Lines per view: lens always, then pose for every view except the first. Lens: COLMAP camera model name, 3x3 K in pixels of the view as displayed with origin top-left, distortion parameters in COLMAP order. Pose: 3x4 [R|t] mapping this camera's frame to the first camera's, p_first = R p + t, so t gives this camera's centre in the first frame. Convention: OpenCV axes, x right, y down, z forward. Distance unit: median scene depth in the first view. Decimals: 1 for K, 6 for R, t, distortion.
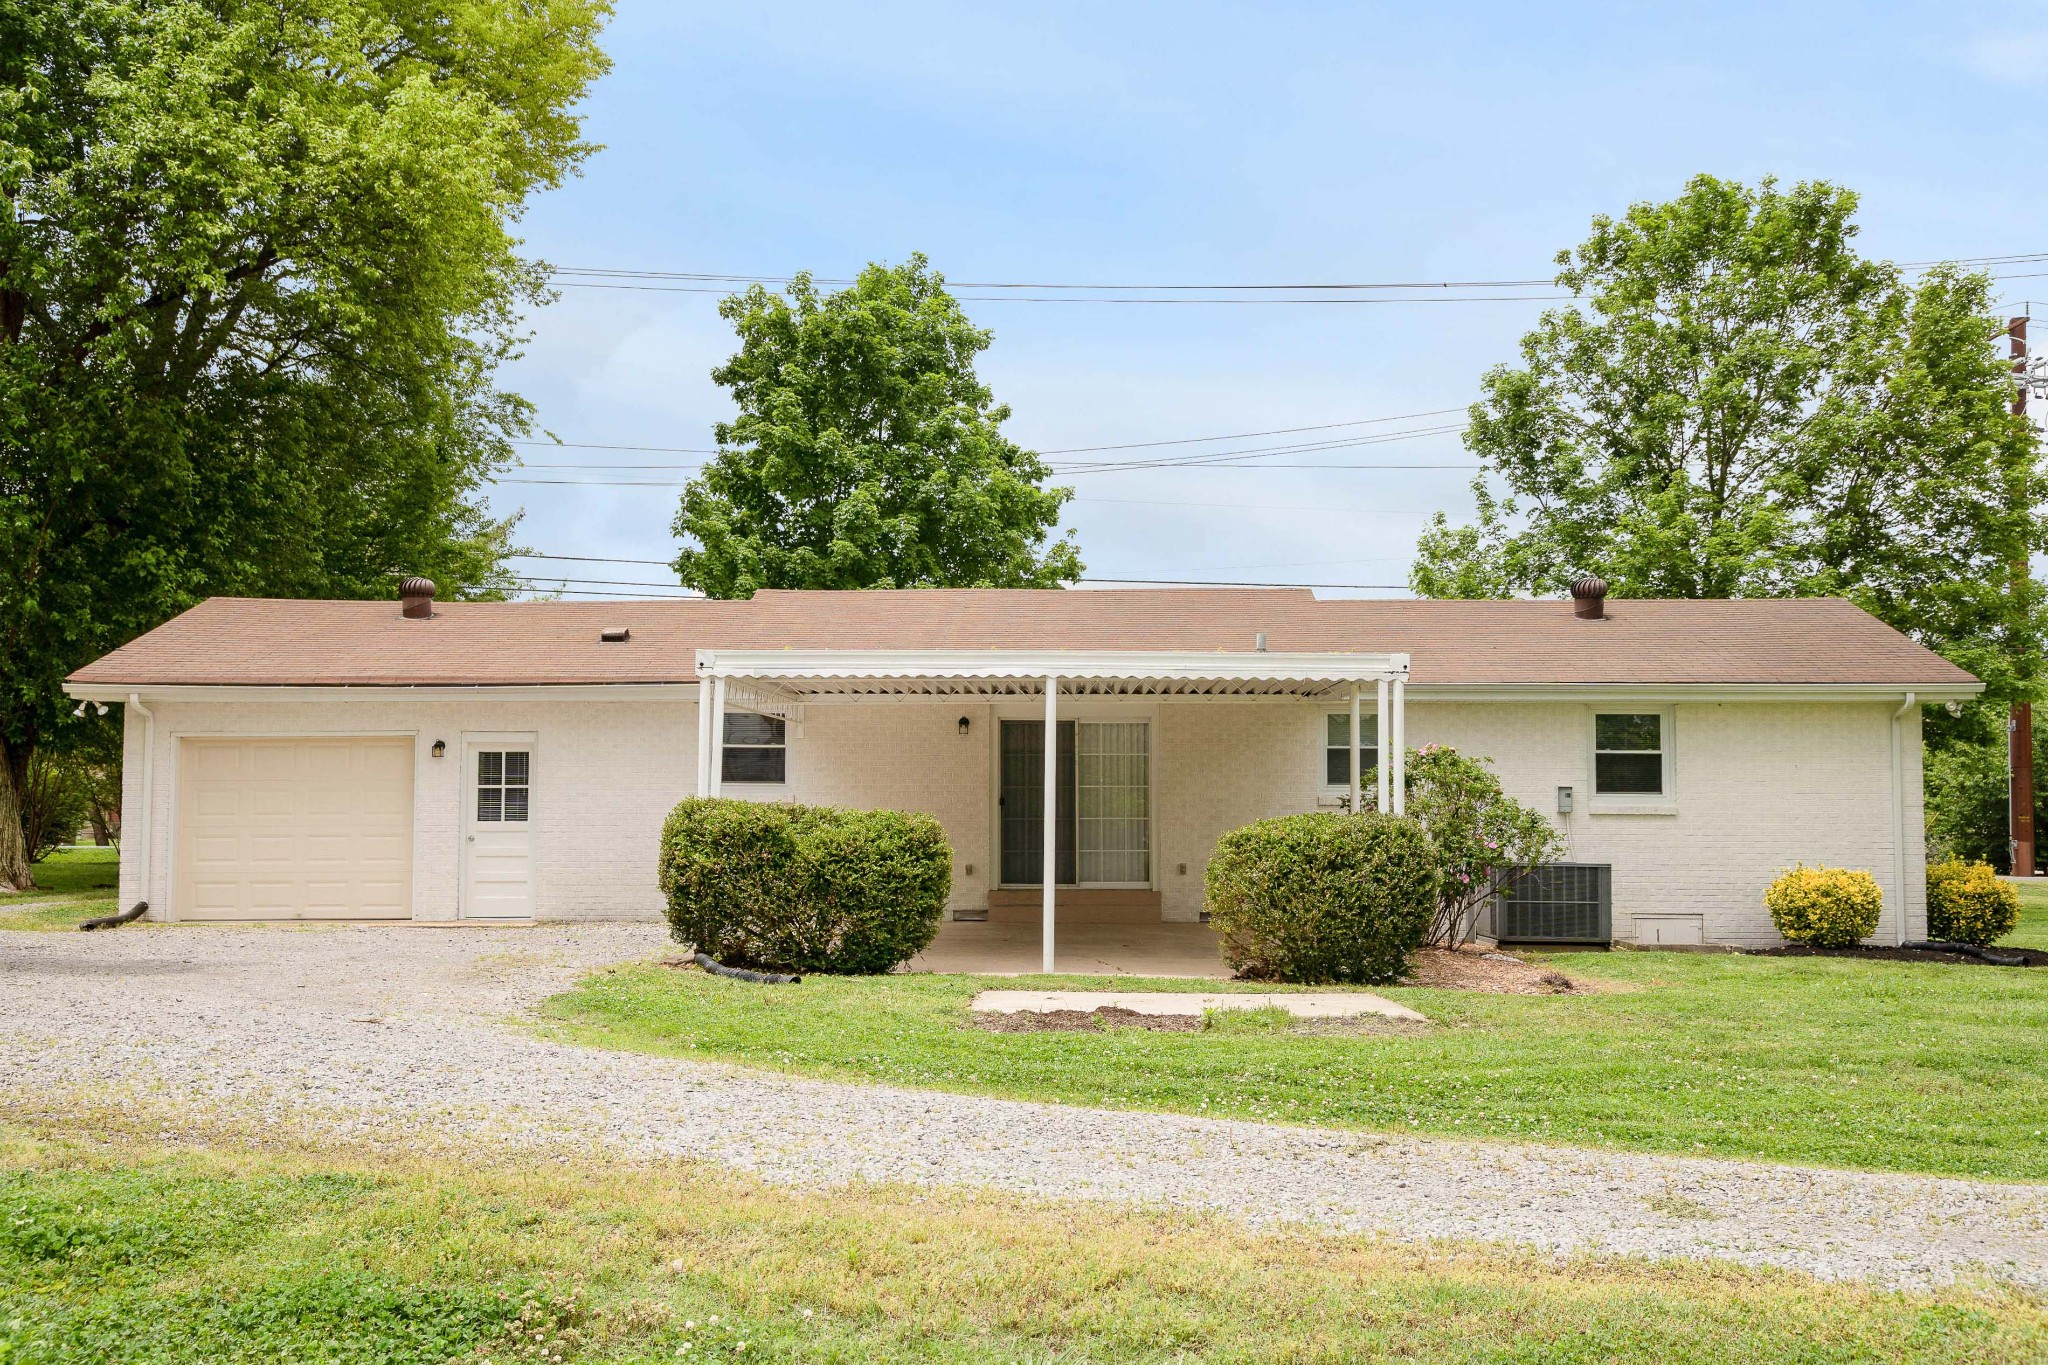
lens RADIAL K [[2040.5, 0, 1252.3], [0, 2040.5, 757.0], [0, 0, 1]] dist [0.069968, 0.021665]
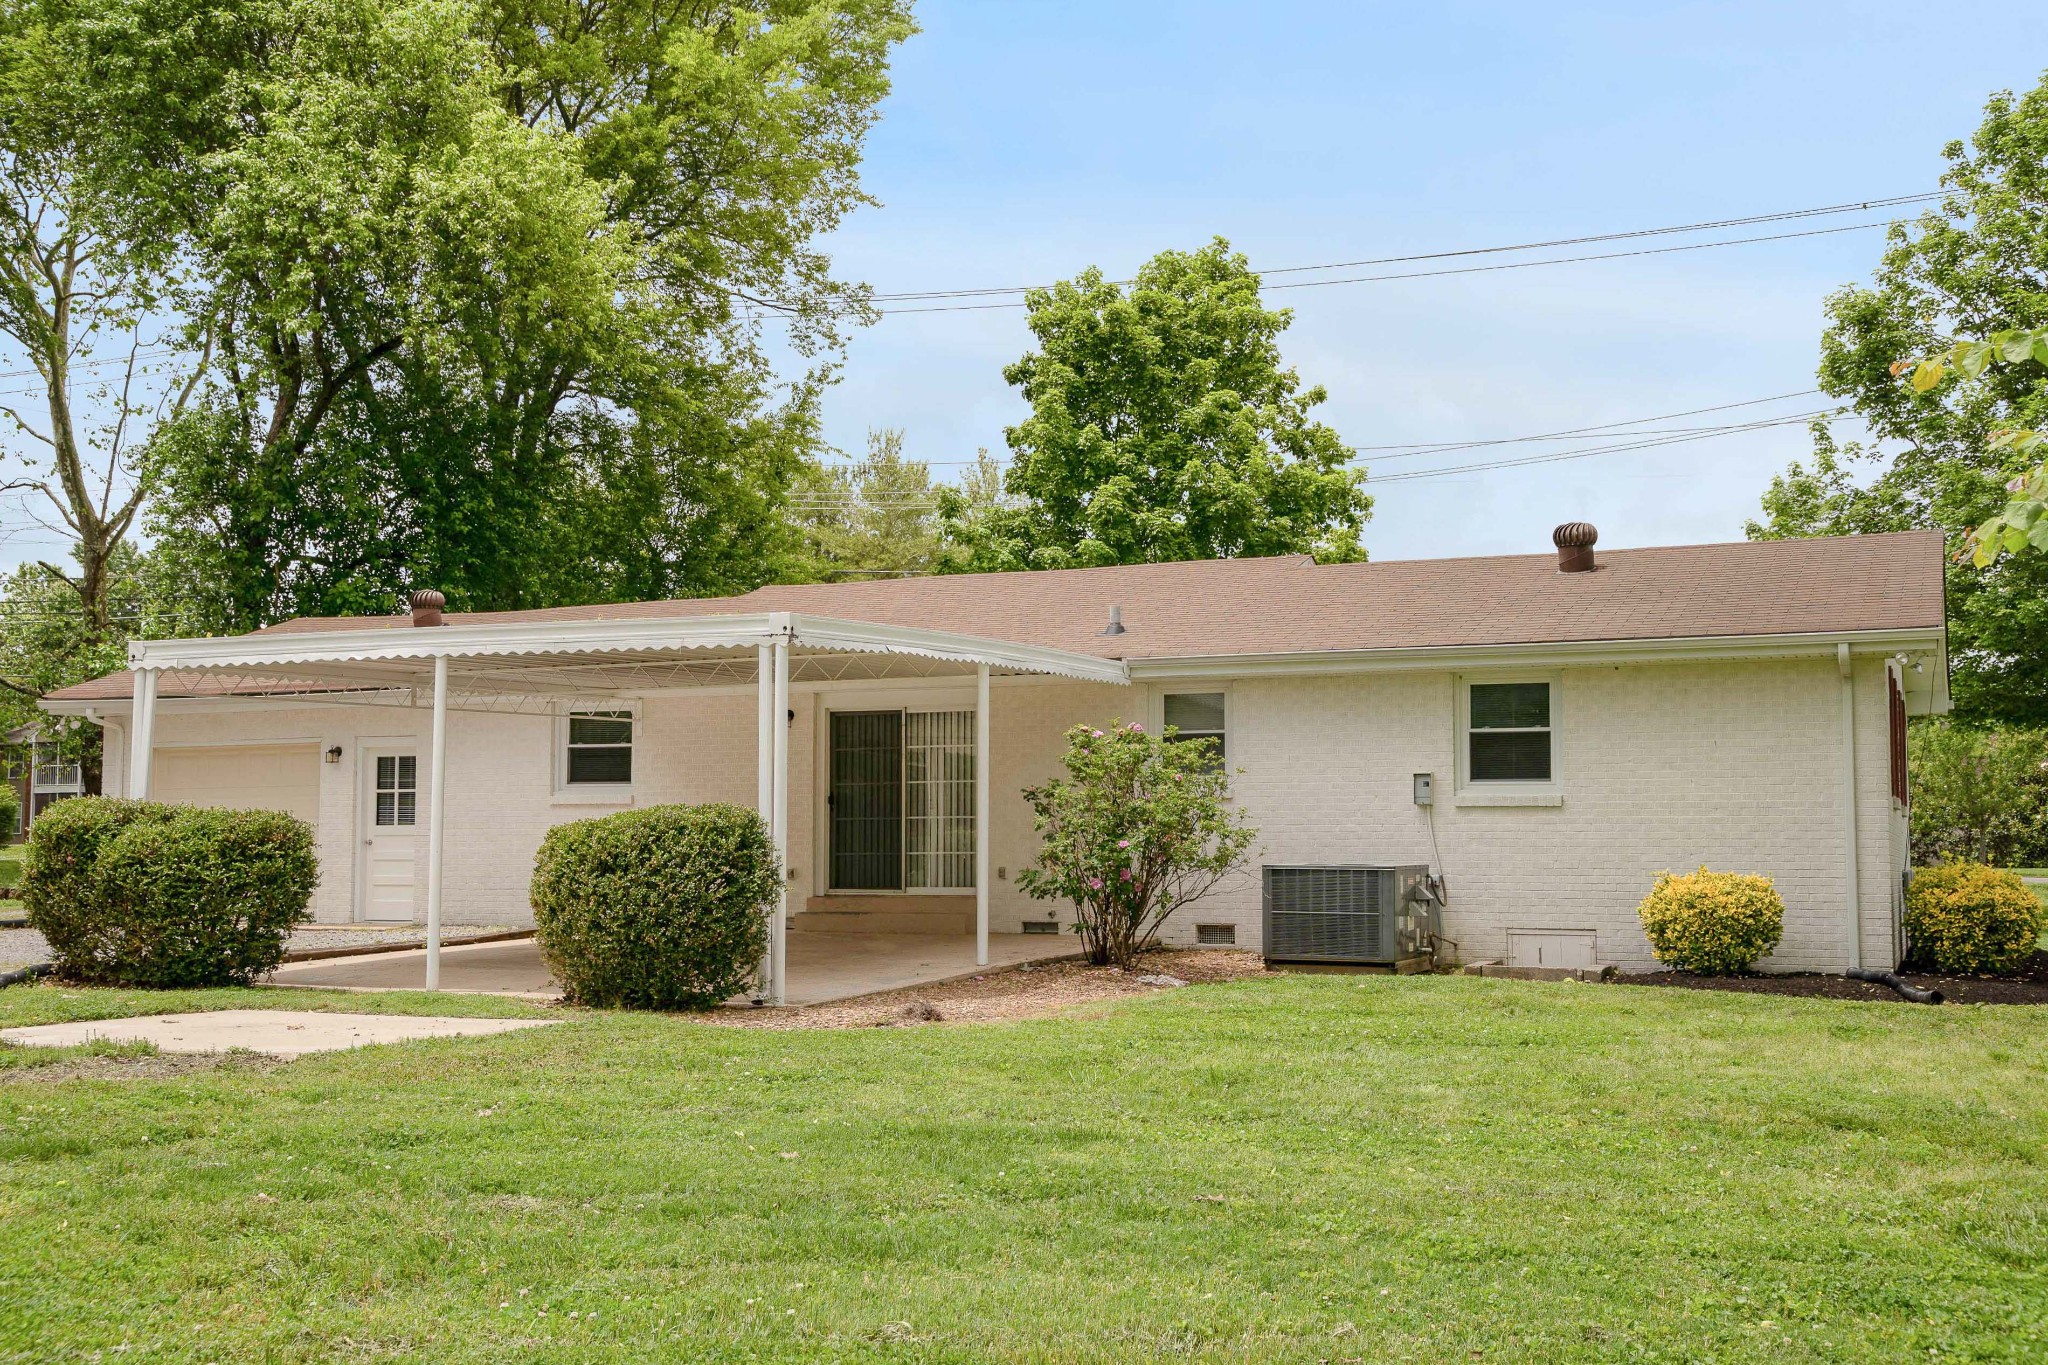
lens RADIAL K [[2040.5, 0, 1252.3], [0, 2040.5, 757.0], [0, 0, 1]] dist [0.069968, 0.021665]
pose [[0.931357, -0.019622, -0.363578, 0.385954], [0.018348, 0.999807, -0.006959, 0.012158], [0.363644, -0.000190, 0.931538, 0.203902]]
